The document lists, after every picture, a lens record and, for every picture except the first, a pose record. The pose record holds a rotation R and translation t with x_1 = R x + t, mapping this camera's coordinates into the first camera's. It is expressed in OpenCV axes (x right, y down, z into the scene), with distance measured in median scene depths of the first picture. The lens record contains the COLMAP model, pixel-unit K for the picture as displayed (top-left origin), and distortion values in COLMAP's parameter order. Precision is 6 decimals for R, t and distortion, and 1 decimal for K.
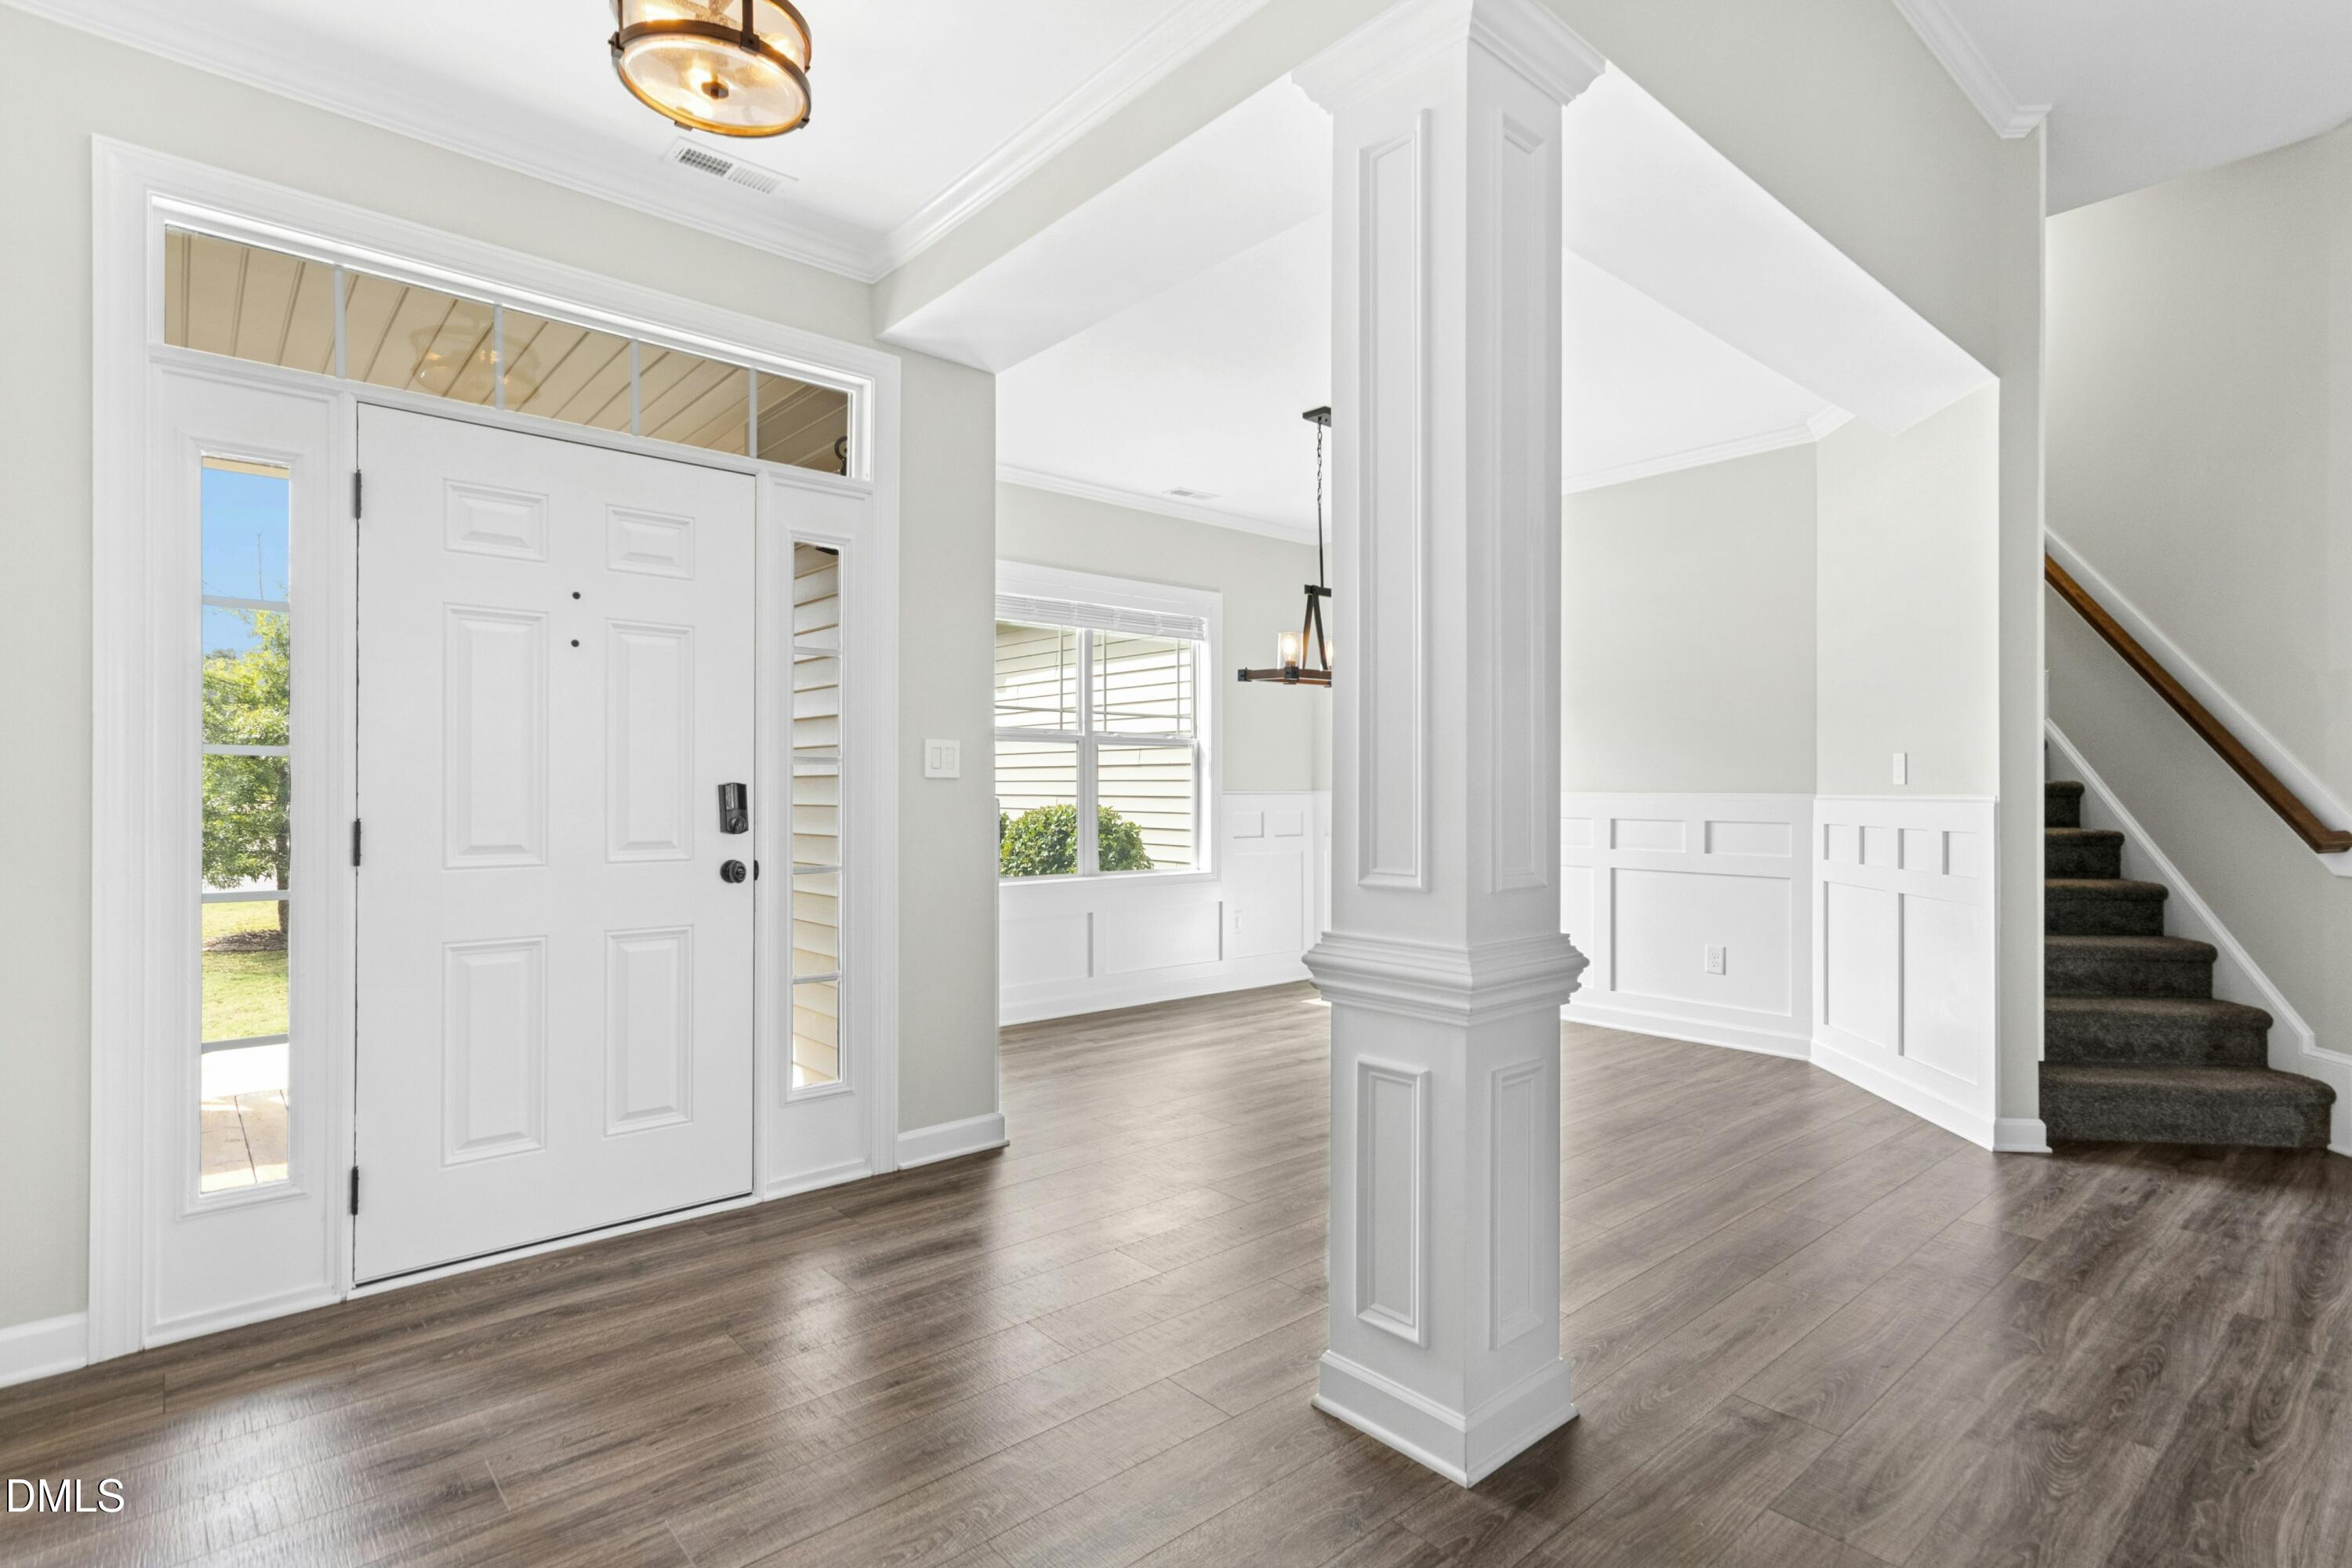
lens RADIAL K [[1146.2, 0, 1176.0], [0, 1146.2, 784.0], [0, 0, 1]] dist [0.003058, 0.000773]
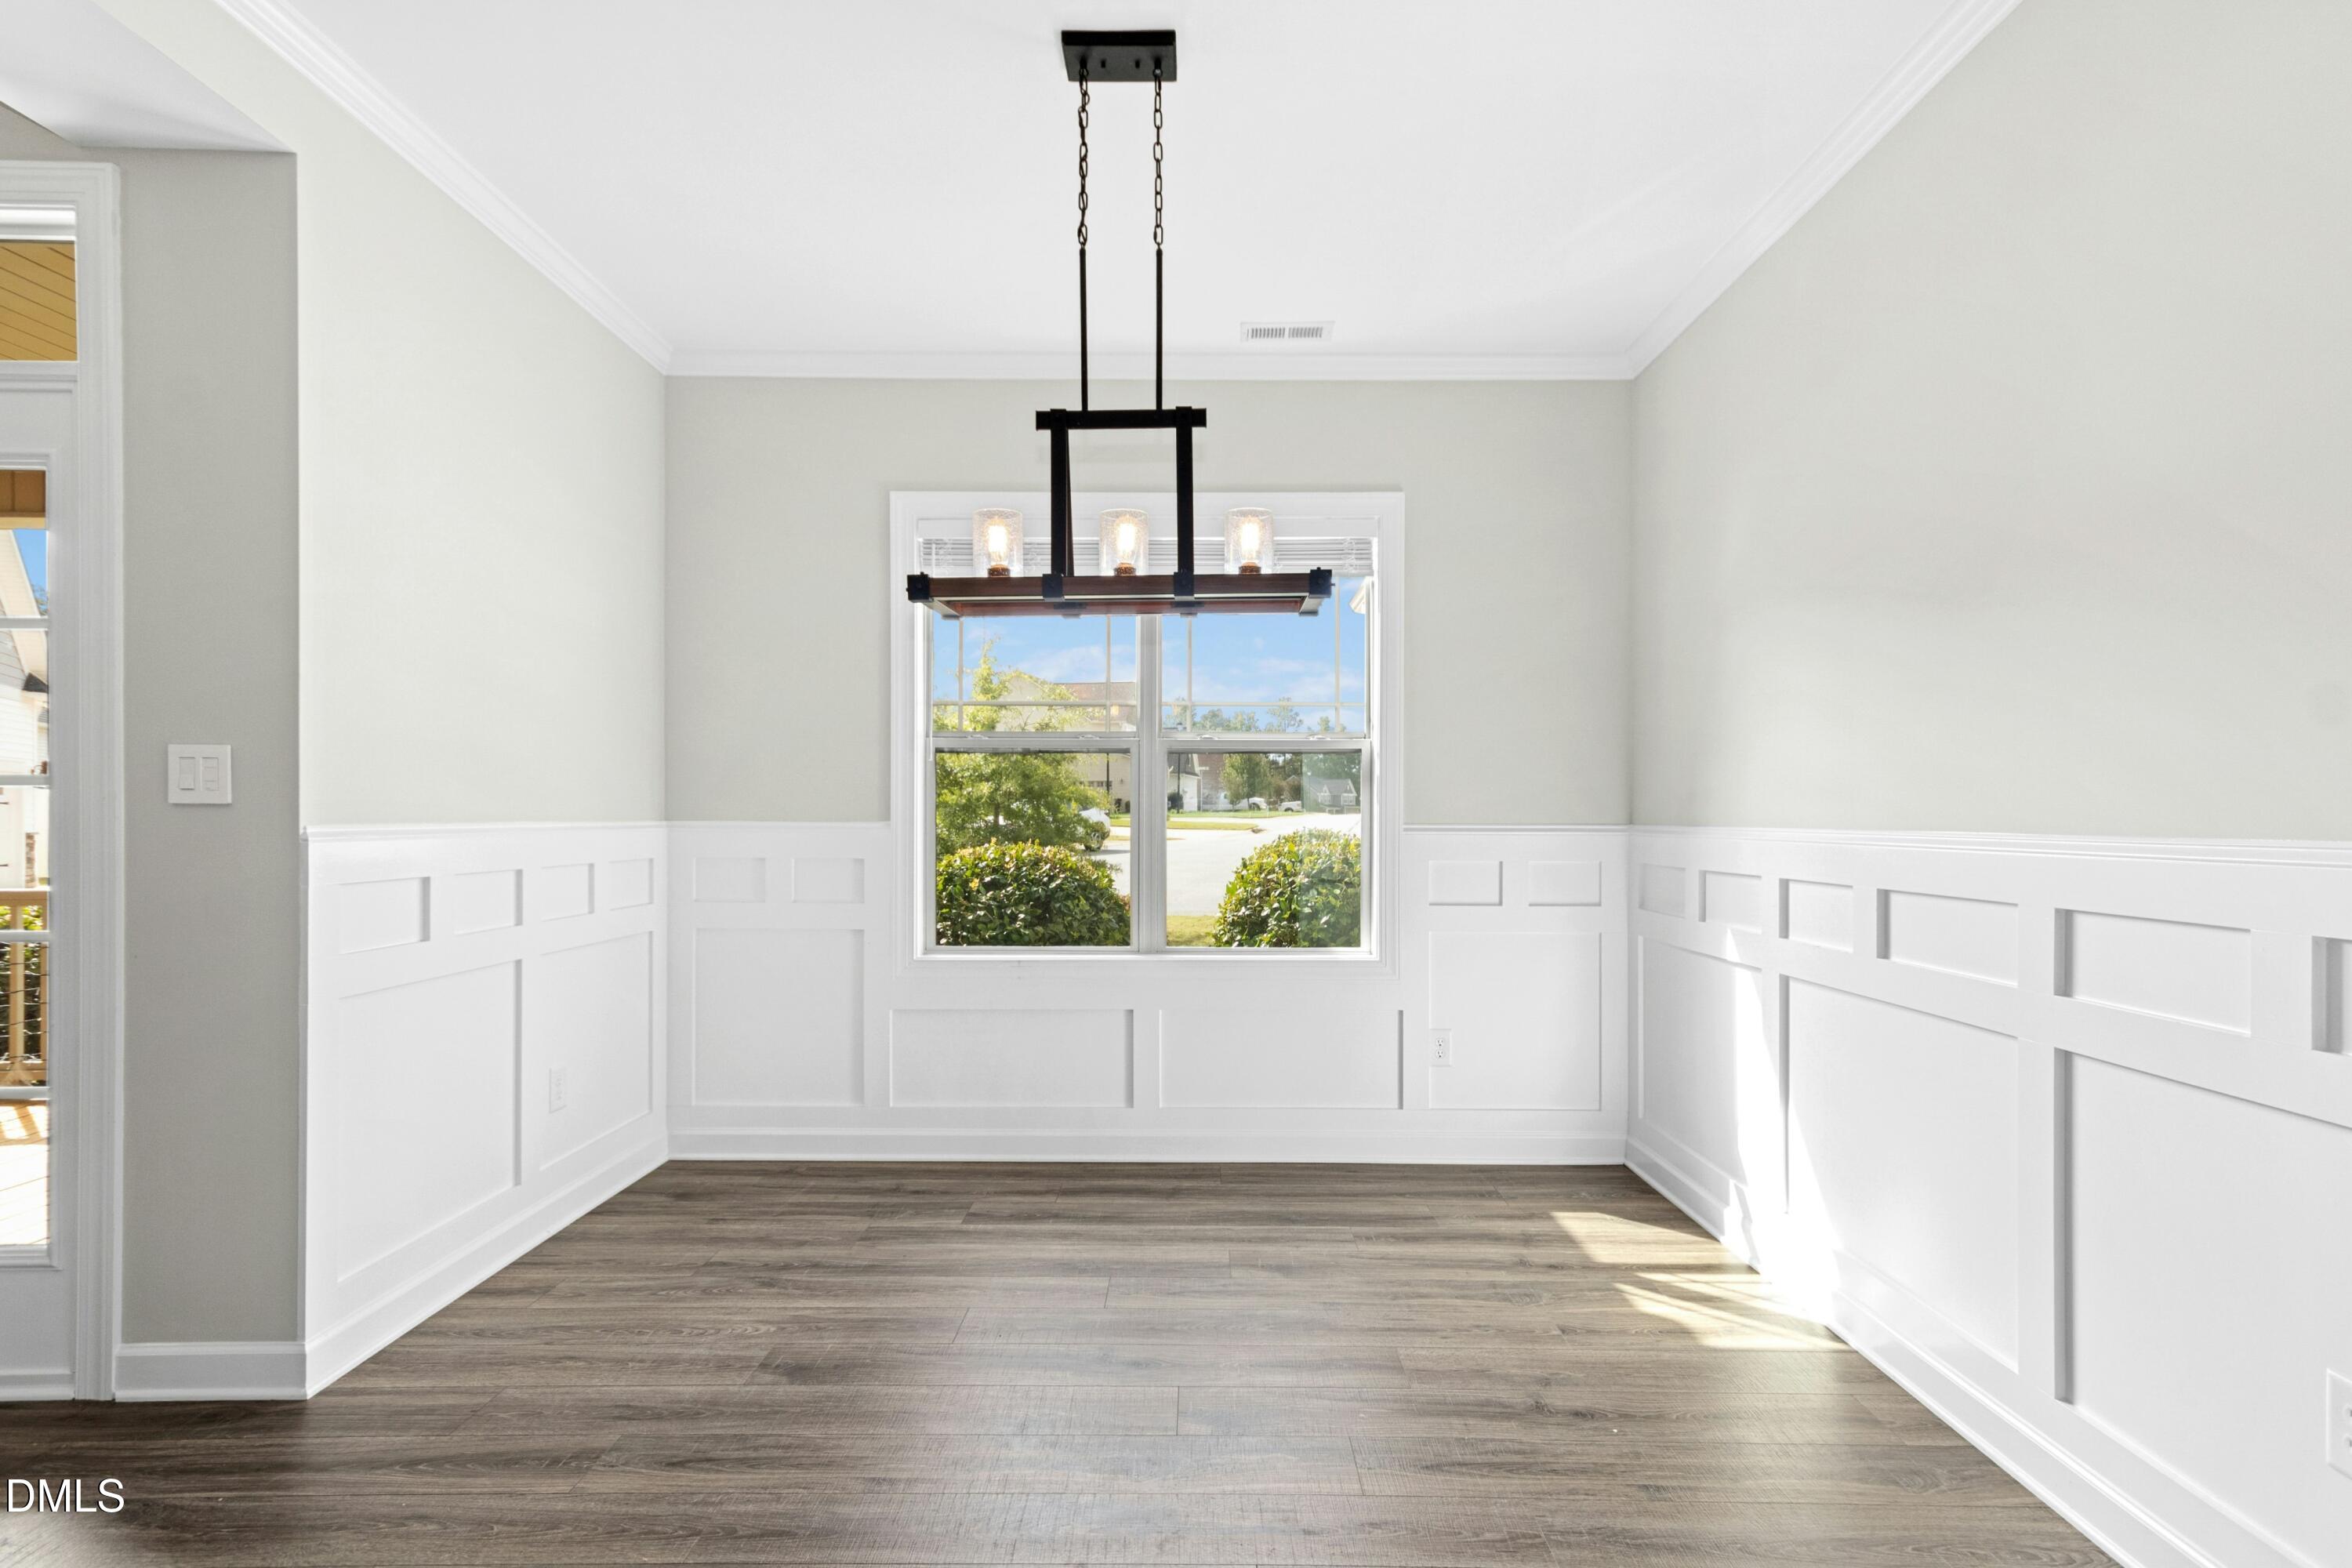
lens RADIAL K [[1173.5, 0, 1176.0], [0, 1173.5, 784.0], [0, 0, 1]] dist [0.014205, 0.000405]
pose [[0.750810, -0.017476, -0.660286, 0.416818], [-0.000917, 0.999621, -0.027500, 0.003463], [0.660517, 0.021253, 0.750510, 0.556368]]
